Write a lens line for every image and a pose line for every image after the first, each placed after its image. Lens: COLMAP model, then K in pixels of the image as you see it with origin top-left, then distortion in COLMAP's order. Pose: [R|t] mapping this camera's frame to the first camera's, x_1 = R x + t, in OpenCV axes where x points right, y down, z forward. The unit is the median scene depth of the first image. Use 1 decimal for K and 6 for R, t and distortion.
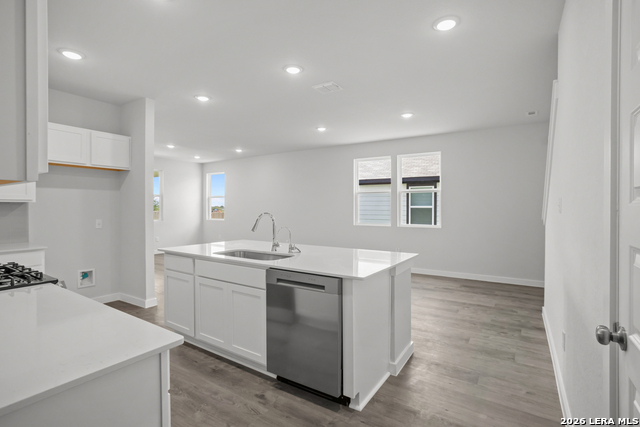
lens RADIAL K [[309.5, 0, 323.2], [0, 309.5, 213.4], [0, 0, 1]] dist [-0.054204, 0.029023]
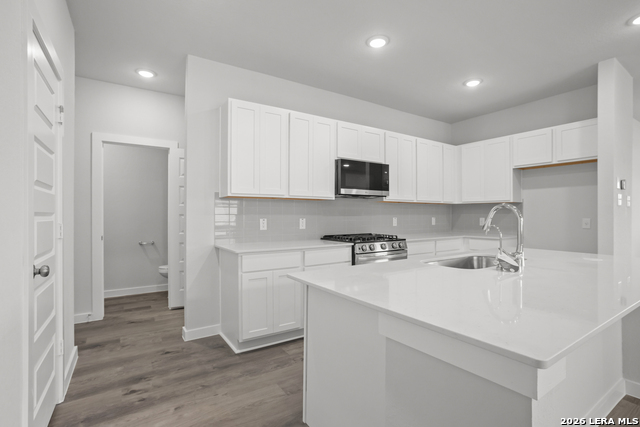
lens RADIAL K [[309.5, 0, 323.2], [0, 309.5, 213.4], [0, 0, 1]] dist [-0.054204, 0.029023]
pose [[-0.390152, -0.005581, -0.920734, 0.504705], [-0.016866, 0.999857, 0.001086, 0.022381], [0.920596, 0.015953, -0.390190, 0.815123]]
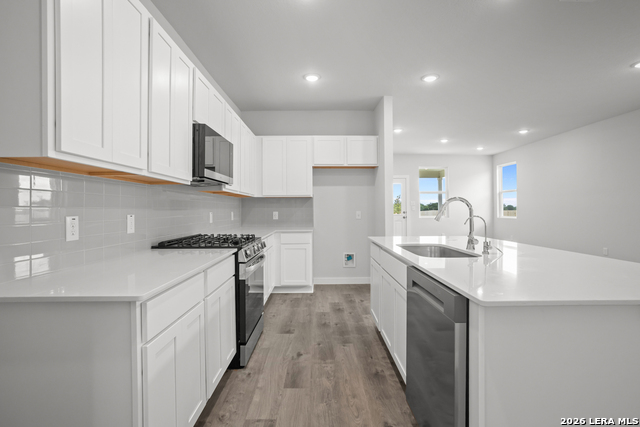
lens RADIAL K [[312.6, 0, 324.2], [0, 312.6, 207.9], [0, 0, 1]] dist [-0.055125, 0.029465]
pose [[0.562864, -0.007823, -0.826513, 0.234359], [-0.009465, 0.999829, -0.015909, 0.035824], [0.826496, 0.016777, 0.562693, 0.275220]]
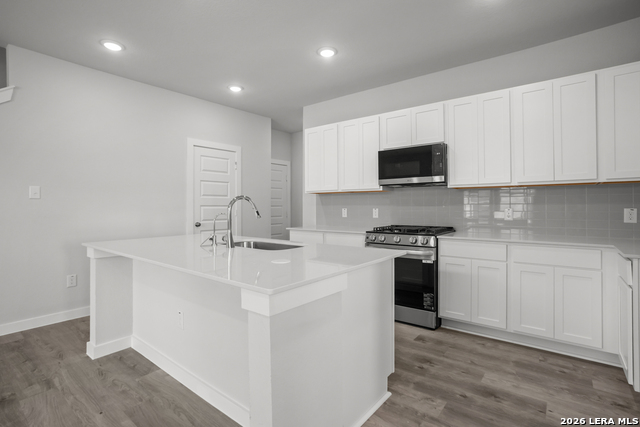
lens RADIAL K [[312.6, 0, 324.2], [0, 312.6, 207.9], [0, 0, 1]] dist [-0.055125, 0.029465]
pose [[-0.996244, 0.004210, 0.086484, -0.413243], [0.006222, 0.999716, 0.023010, 0.009917], [-0.086363, 0.023462, -0.995987, 1.590842]]
